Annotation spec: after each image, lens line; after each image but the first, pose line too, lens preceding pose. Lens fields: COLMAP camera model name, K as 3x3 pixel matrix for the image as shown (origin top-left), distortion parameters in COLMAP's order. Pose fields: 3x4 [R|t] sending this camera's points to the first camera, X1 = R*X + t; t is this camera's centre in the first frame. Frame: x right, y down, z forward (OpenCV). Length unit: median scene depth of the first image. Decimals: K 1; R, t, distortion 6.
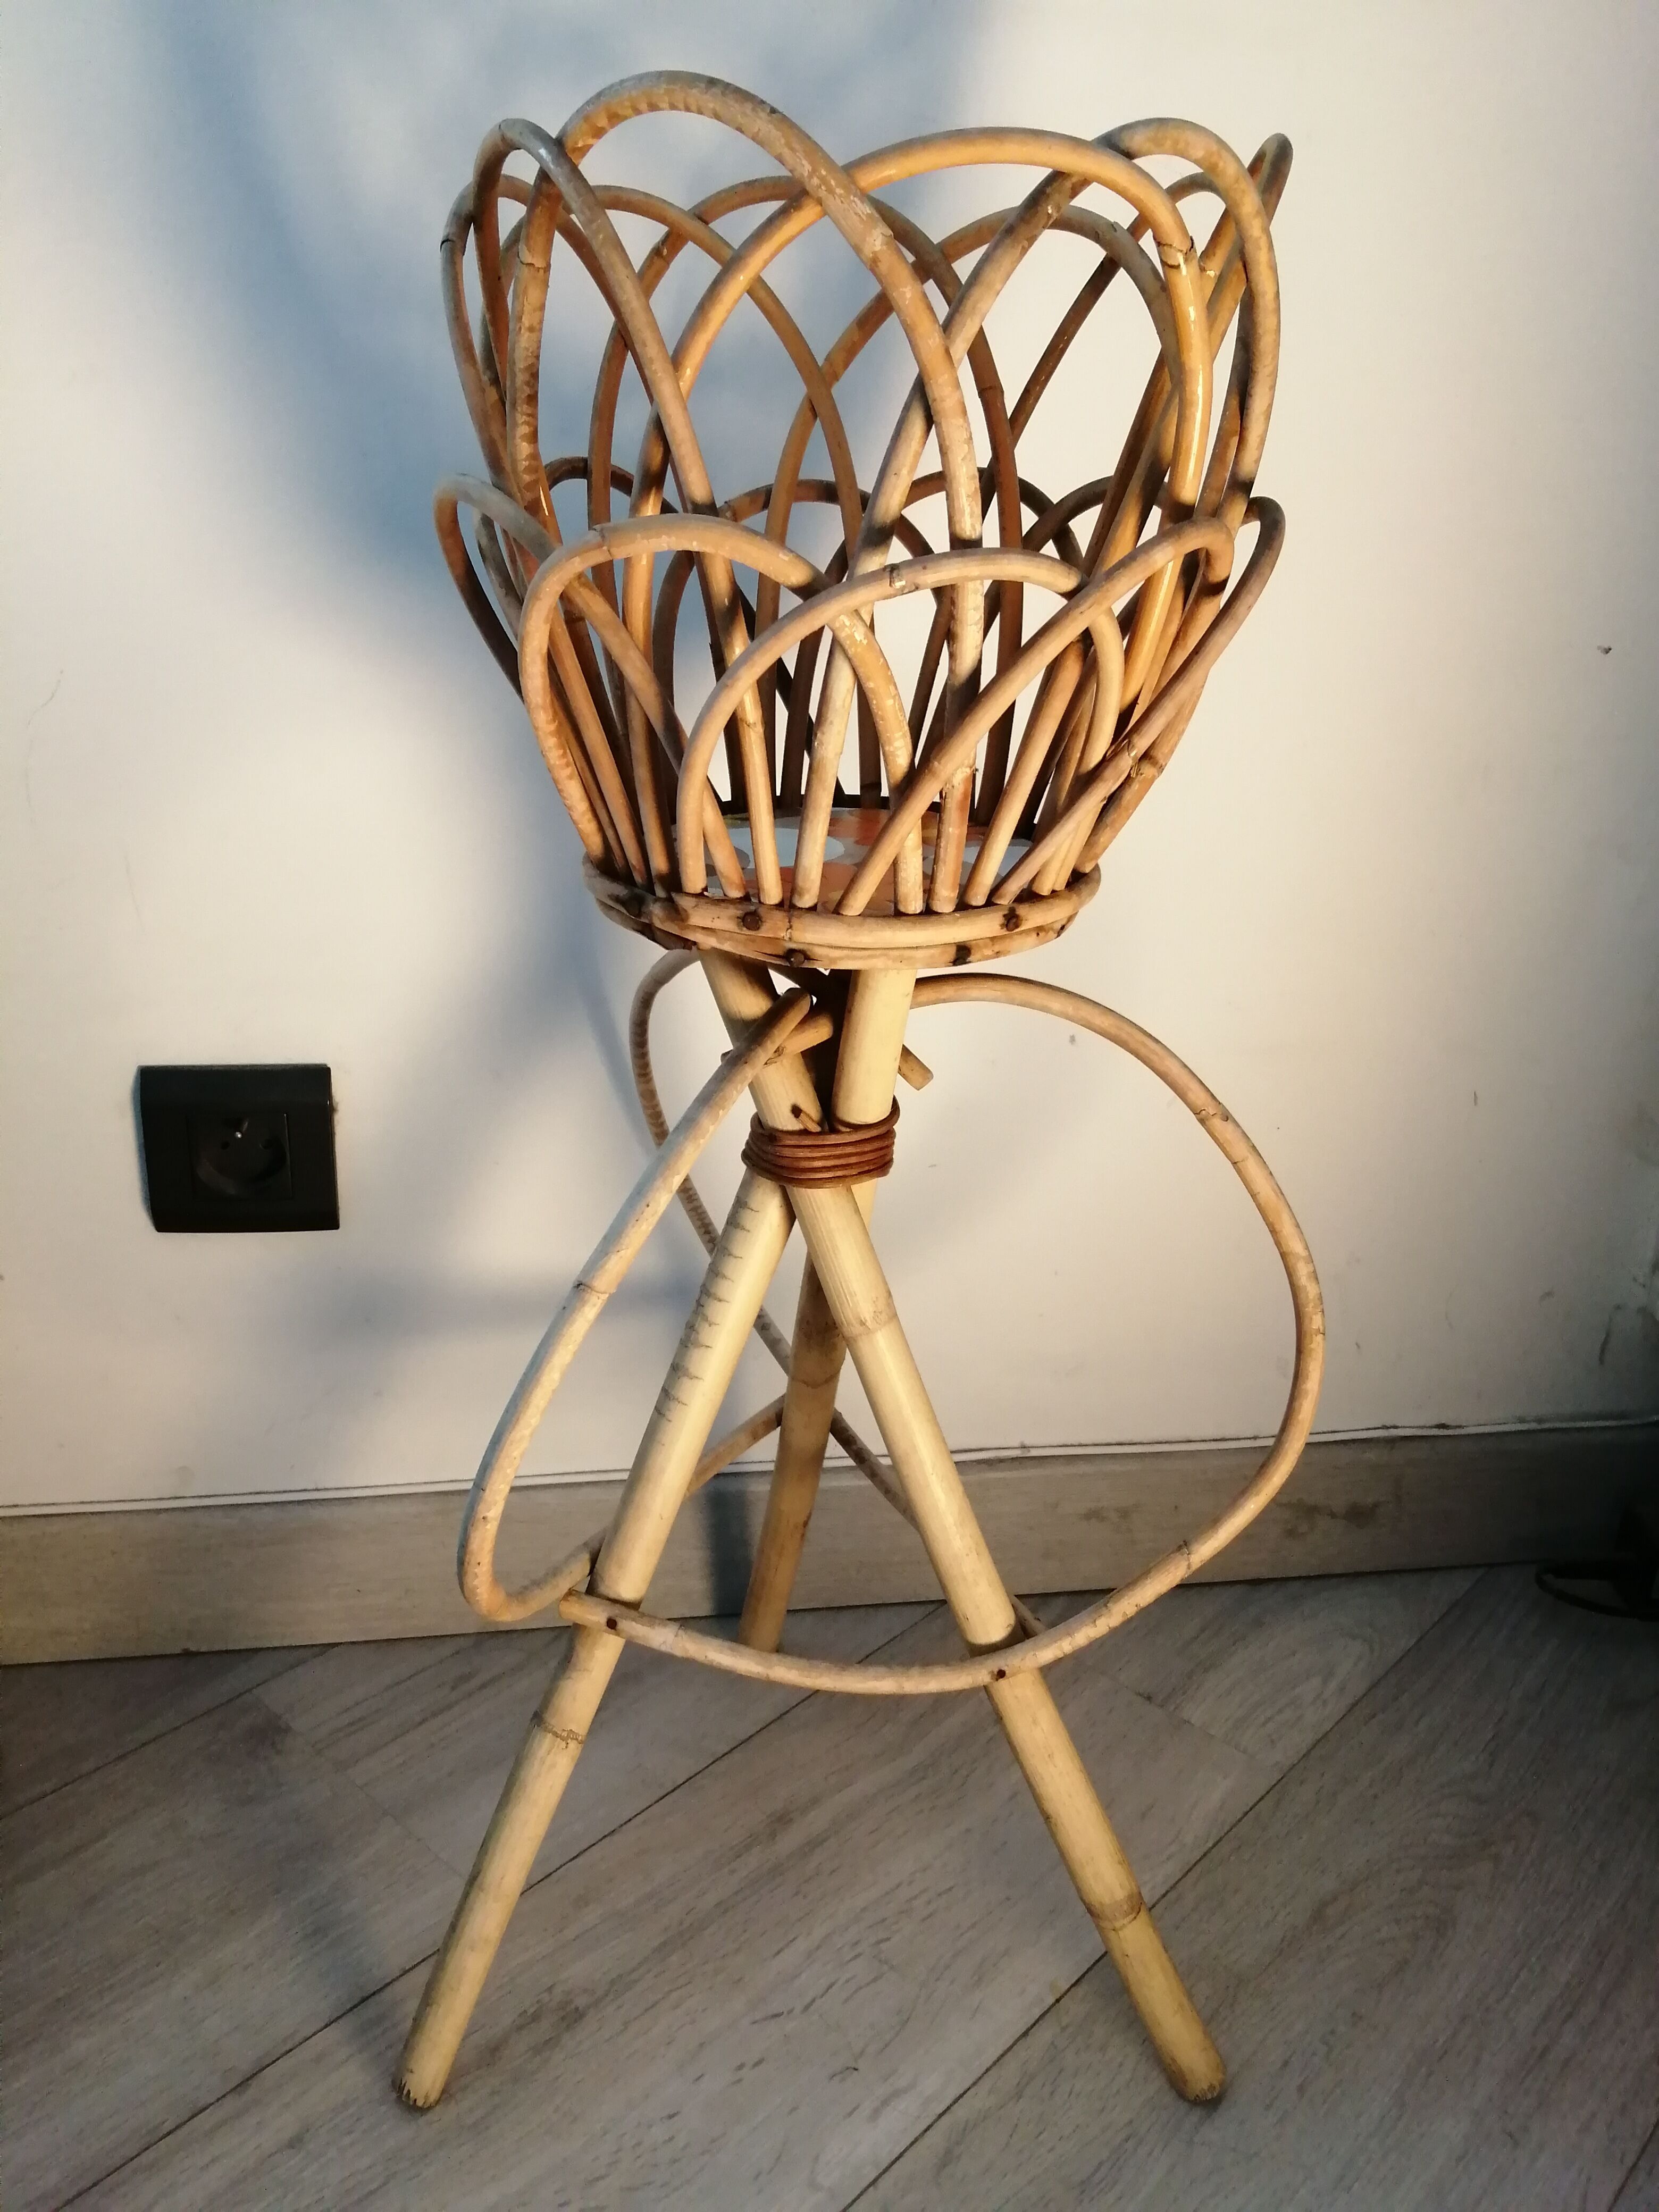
lens RADIAL K [[1791.2, 0, 841.1], [0, 1791.2, 1098.6], [0, 0, 1]] dist [0.015165, -0.047818]
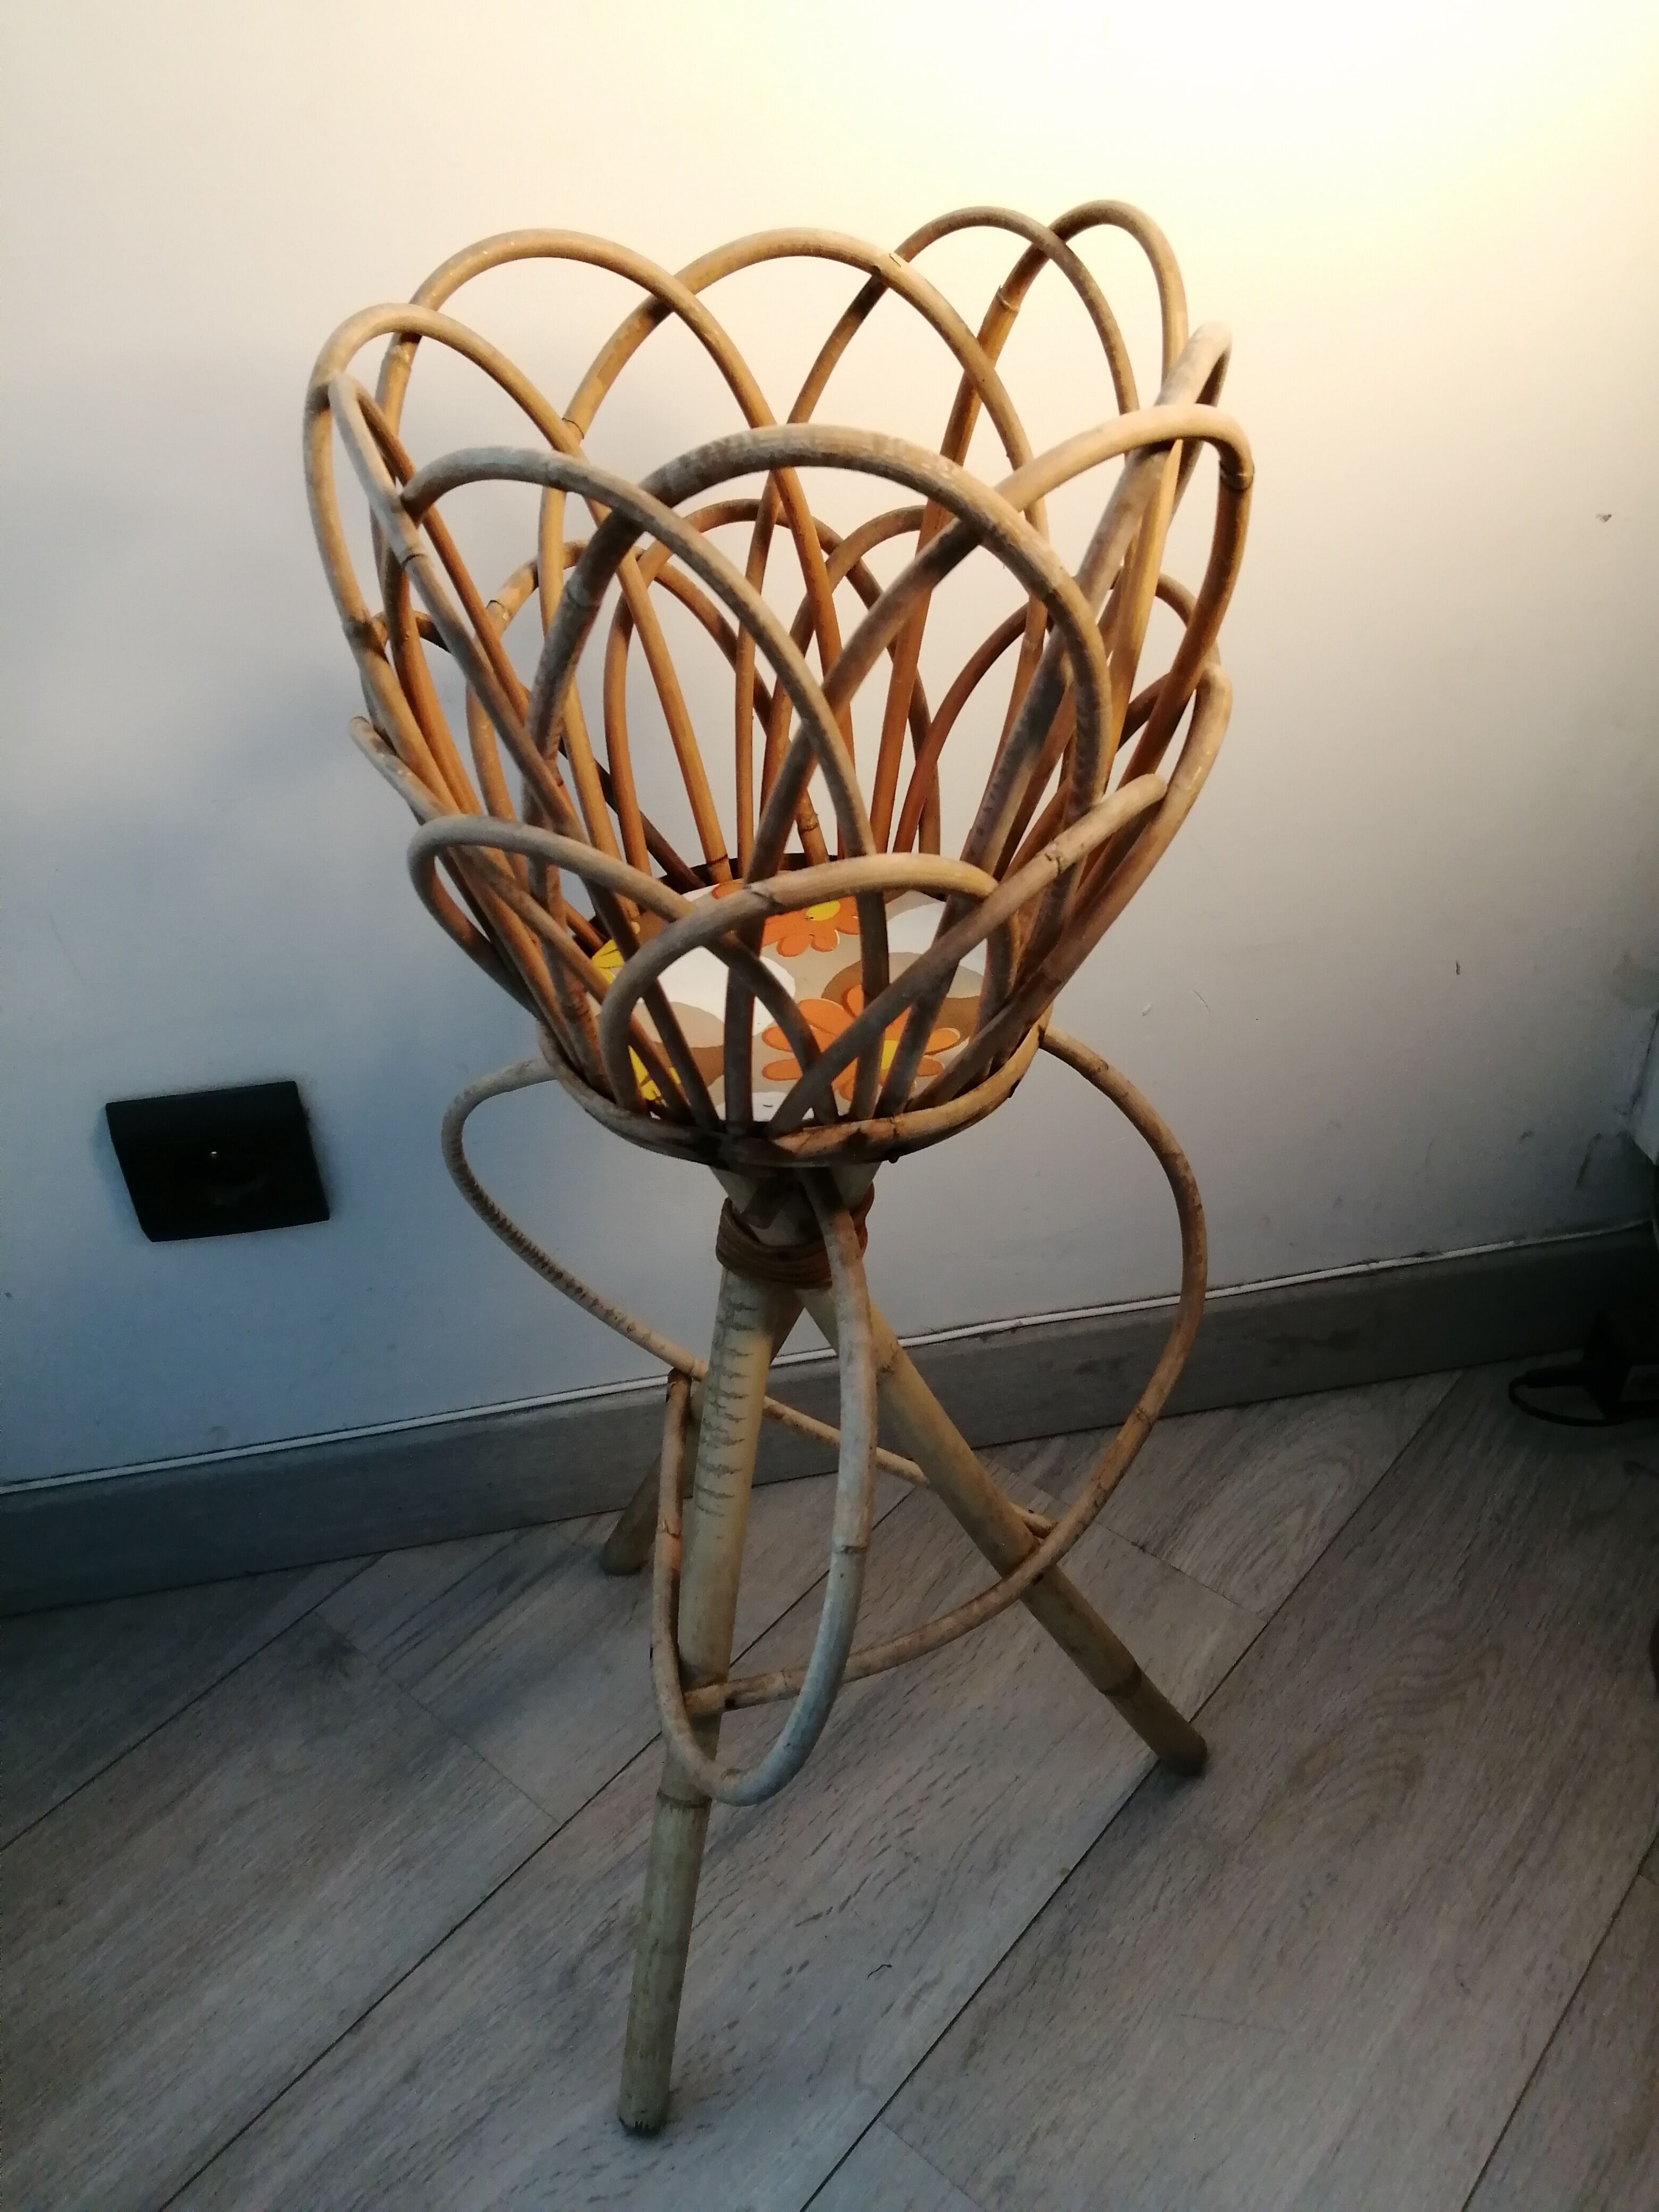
lens RADIAL K [[1791.2, 0, 835.6], [0, 1791.2, 1094.5], [0, 0, 1]] dist [0.015165, -0.047818]
pose [[0.997107, -0.073998, -0.017402, 0.033470], [0.075950, 0.960123, 0.269065, -0.288148], [-0.003202, -0.269608, 0.962965, 0.048108]]
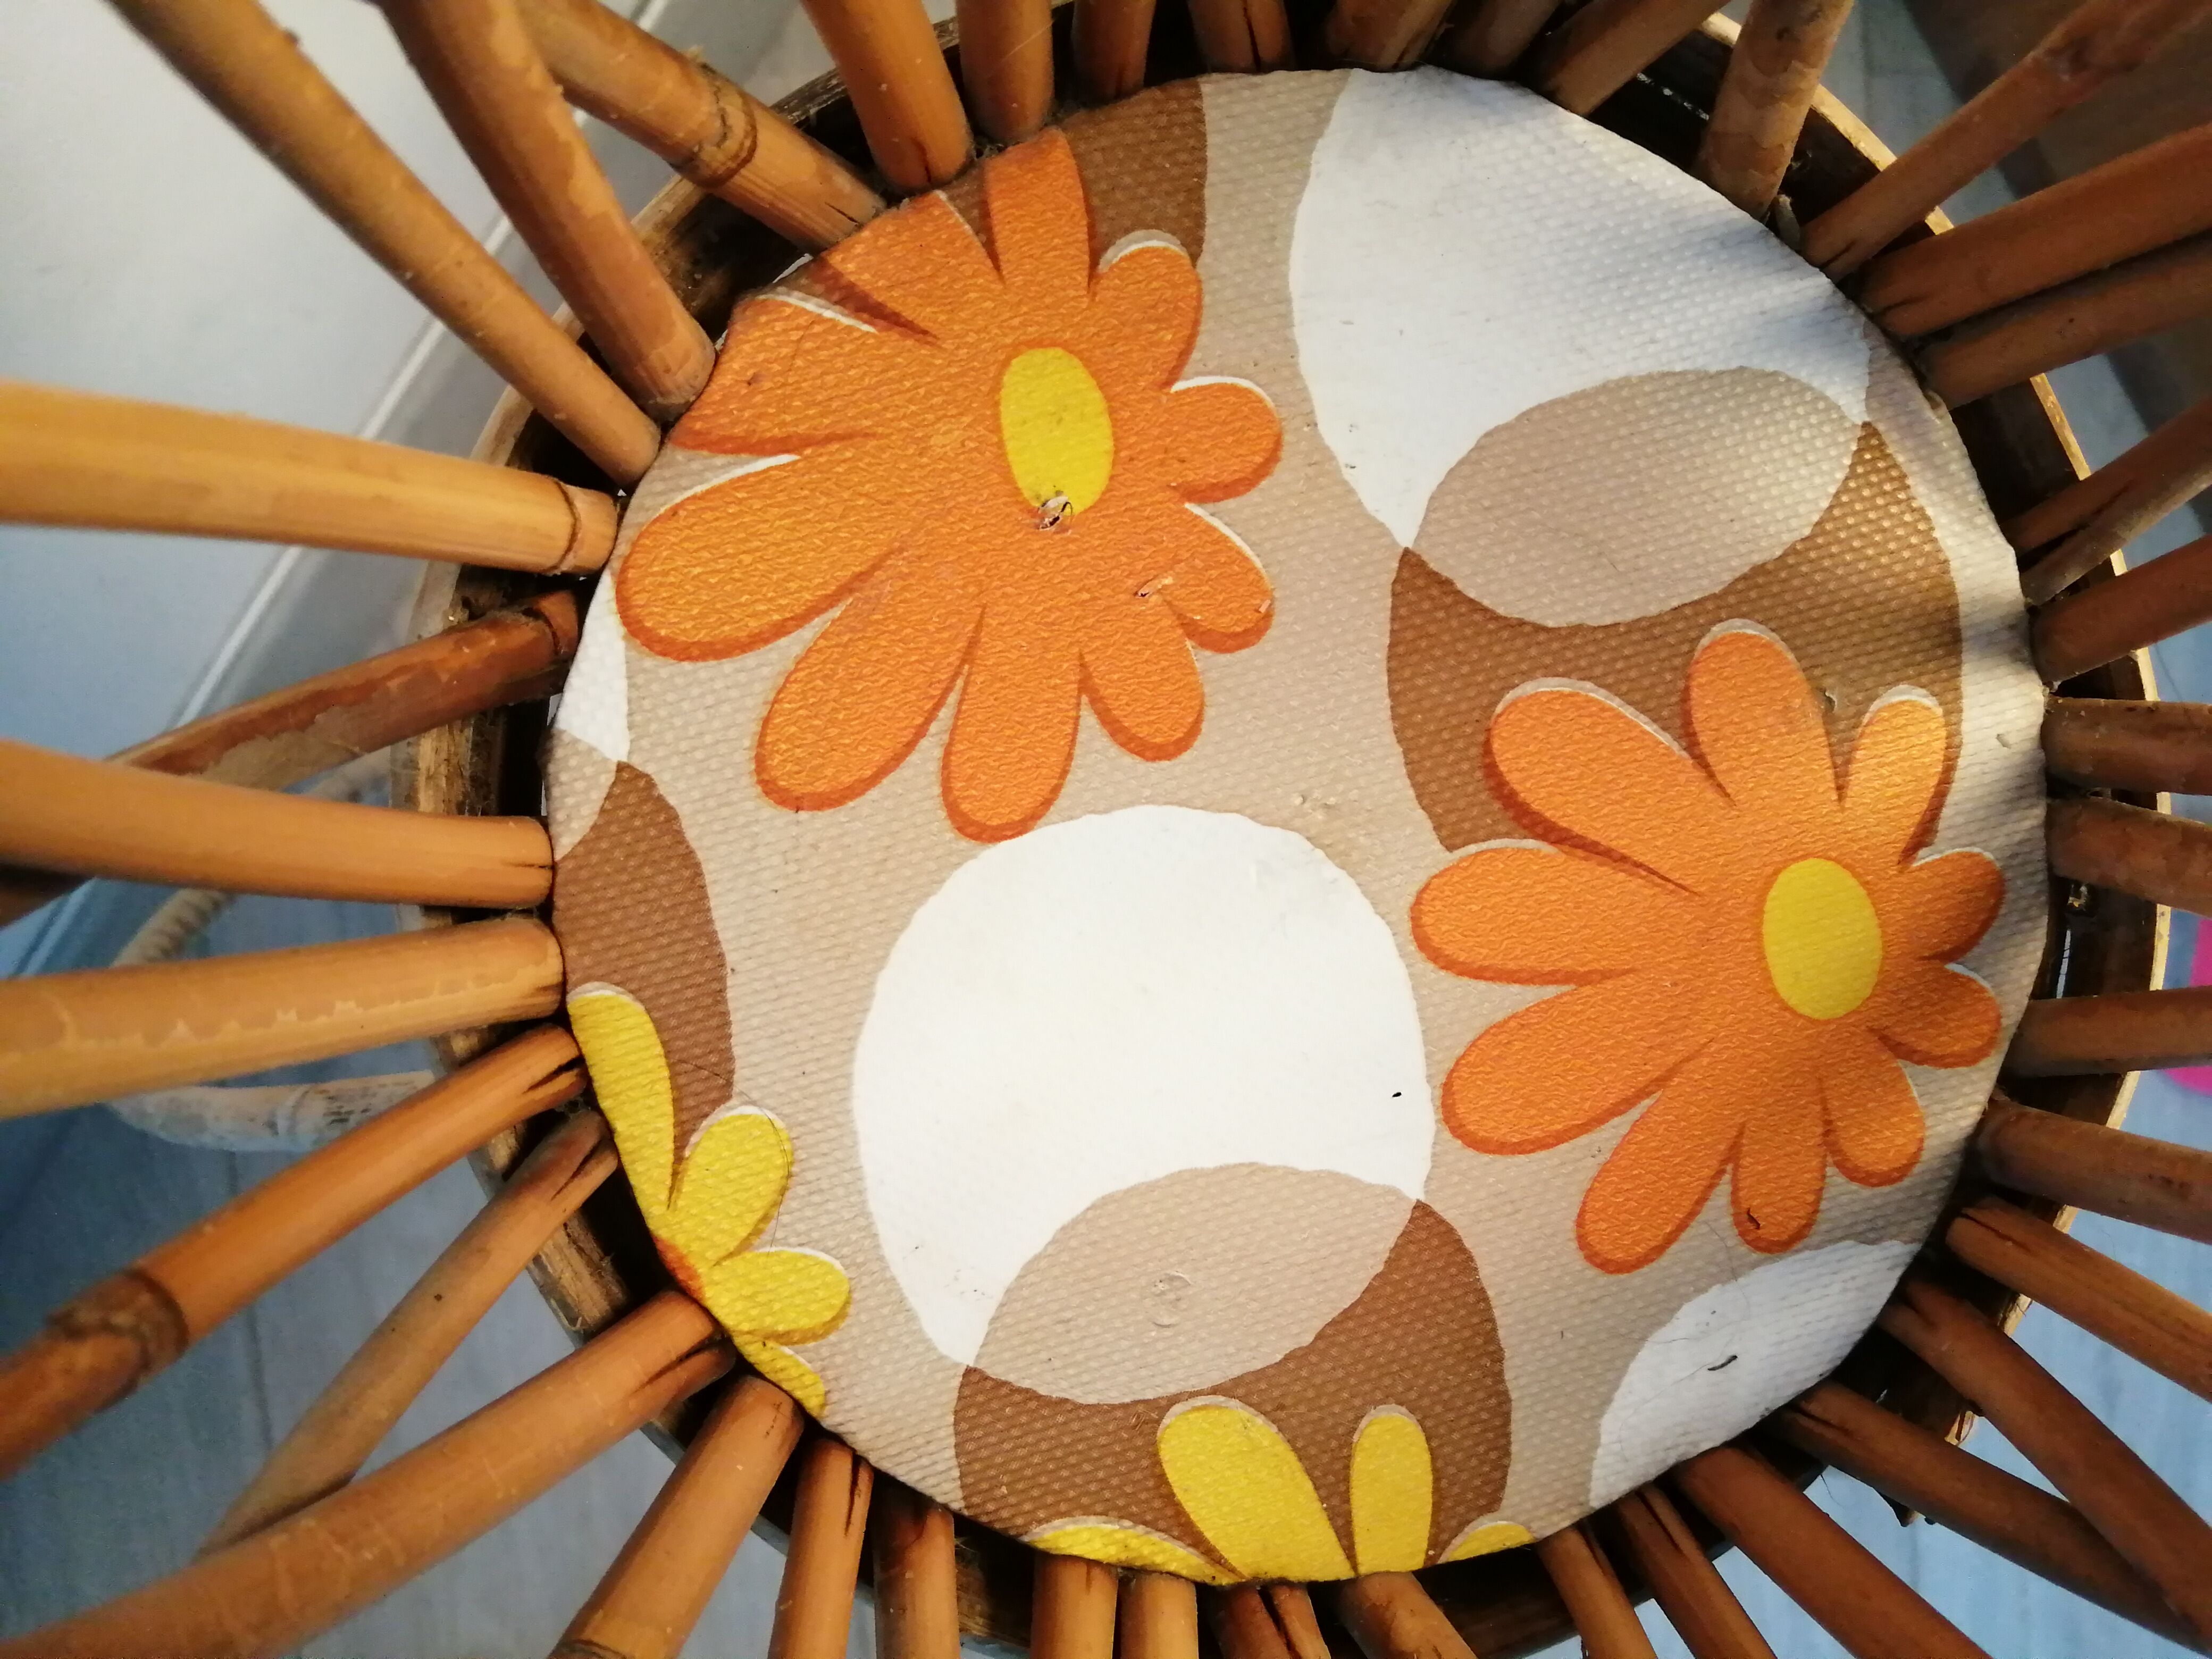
lens RADIAL K [[1791.2, 0, 1109.6], [0, 1791.2, 826.5], [0, 0, 1]] dist [0.015165, -0.047818]
pose [[0.691114, -0.721482, -0.042714, -0.002139], [0.185708, 0.120155, 0.975231, -0.351734], [-0.698479, -0.681928, 0.217026, 0.813674]]
